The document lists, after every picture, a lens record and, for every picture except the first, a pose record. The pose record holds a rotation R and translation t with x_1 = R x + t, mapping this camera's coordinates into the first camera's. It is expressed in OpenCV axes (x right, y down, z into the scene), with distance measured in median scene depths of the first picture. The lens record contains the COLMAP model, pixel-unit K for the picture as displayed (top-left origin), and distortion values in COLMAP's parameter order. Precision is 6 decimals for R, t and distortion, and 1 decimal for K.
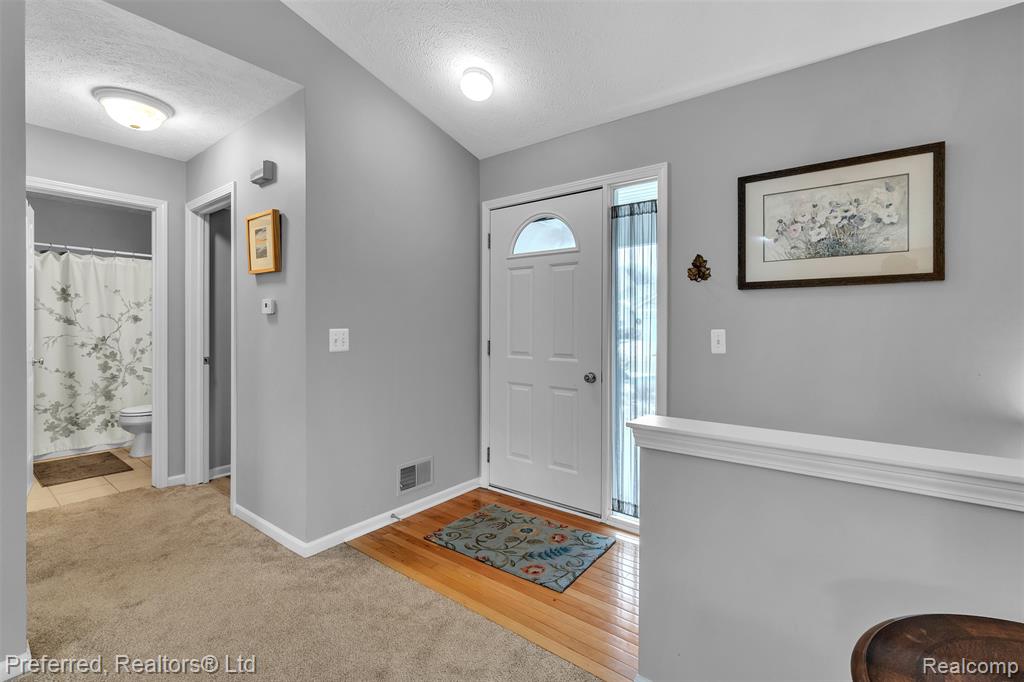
lens RADIAL K [[450.8, 0, 512.3], [0, 450.8, 331.6], [0, 0, 1]] dist [-0.002338, 0.000452]
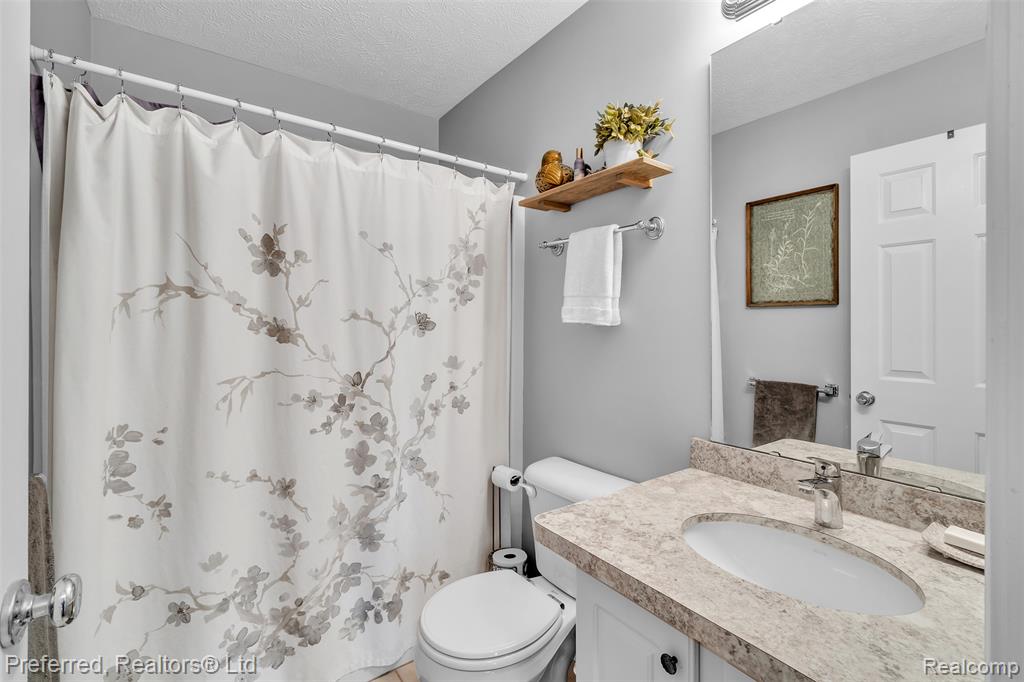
lens RADIAL K [[450.8, 0, 512.3], [0, 450.8, 331.6], [0, 0, 1]] dist [-0.002338, 0.000452]
pose [[0.960609, -0.005998, -0.277839, -0.698036], [0.004444, 0.999971, -0.006223, -0.019899], [0.277868, 0.004743, 0.960608, 0.696716]]
